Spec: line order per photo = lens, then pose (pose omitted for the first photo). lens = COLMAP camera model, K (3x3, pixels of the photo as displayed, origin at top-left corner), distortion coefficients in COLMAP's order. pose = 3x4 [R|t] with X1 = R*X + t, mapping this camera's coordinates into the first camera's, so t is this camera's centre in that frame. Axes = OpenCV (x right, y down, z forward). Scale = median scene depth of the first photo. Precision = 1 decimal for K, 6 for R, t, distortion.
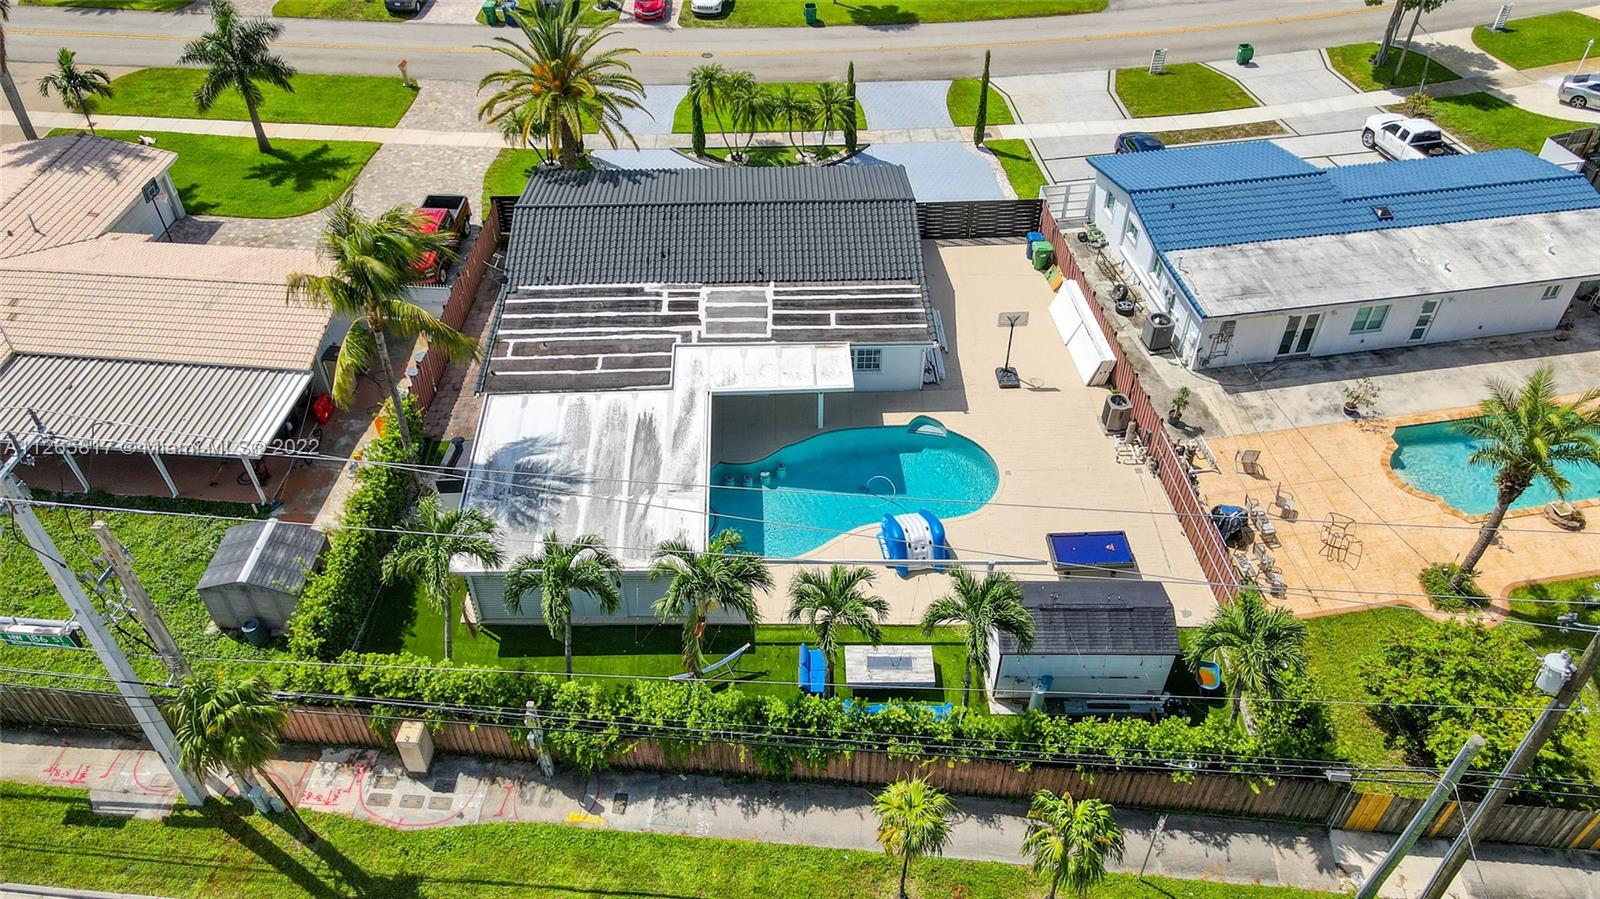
lens RADIAL K [[1207.7, 0, 800.0], [0, 1207.7, 449.5], [0, 0, 1]] dist [-0.000798, 0.046434]
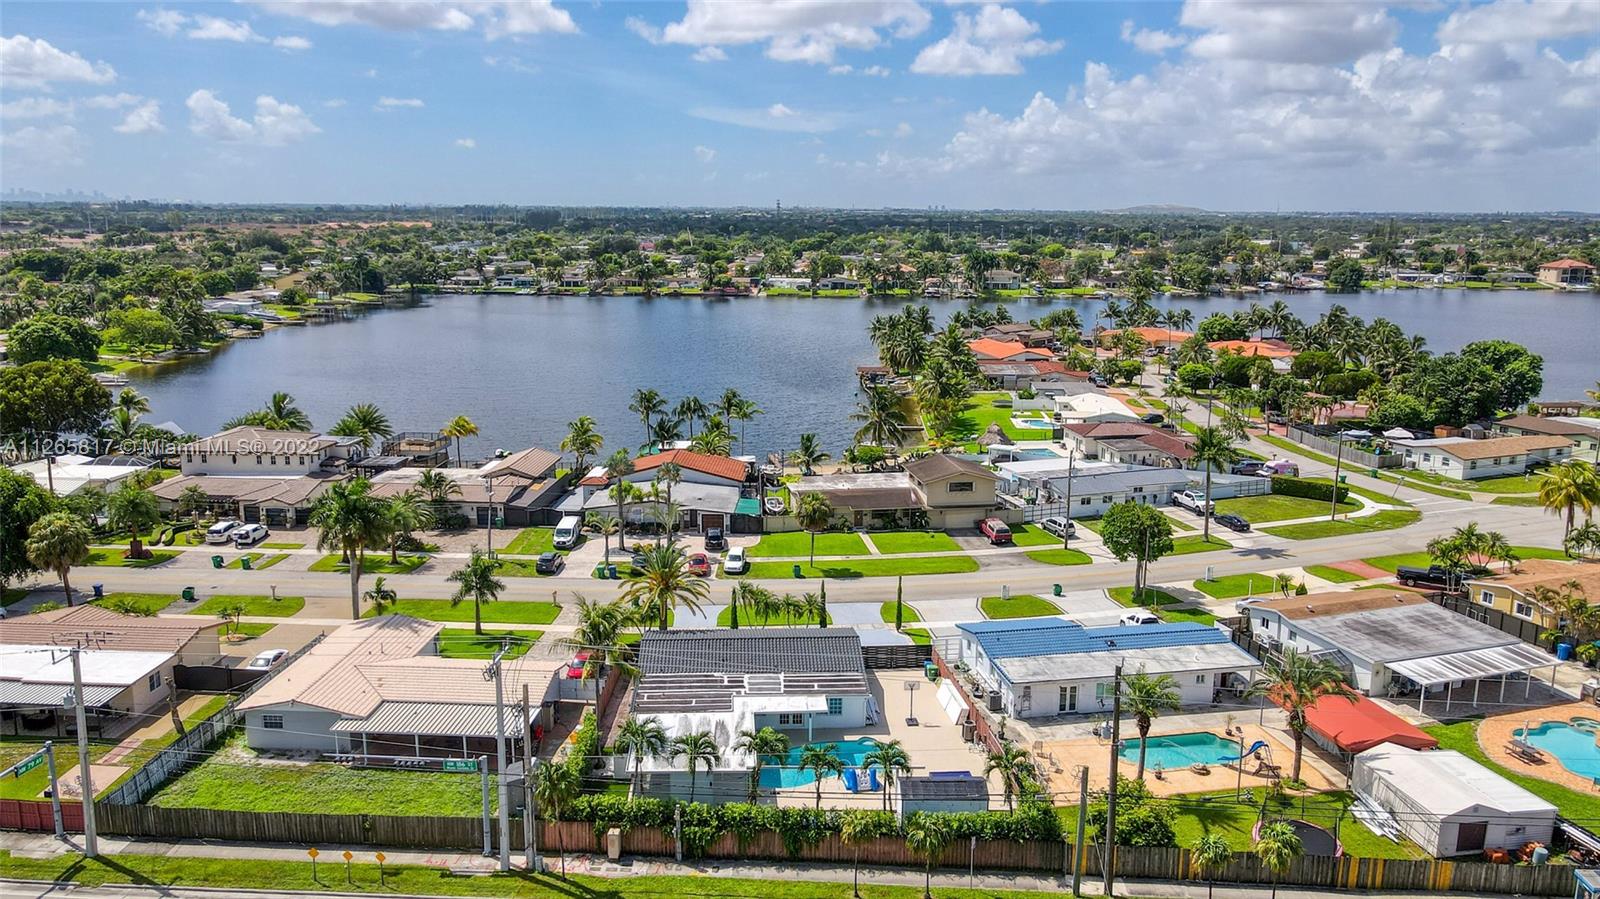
lens RADIAL K [[1207.7, 0, 800.0], [0, 1207.7, 449.5], [0, 0, 1]] dist [-0.000798, 0.046434]
pose [[0.999721, 0.002774, 0.023469, -0.041747], [0.009439, 0.863582, -0.504120, 0.507280], [-0.021666, 0.504200, 0.863315, -0.783879]]
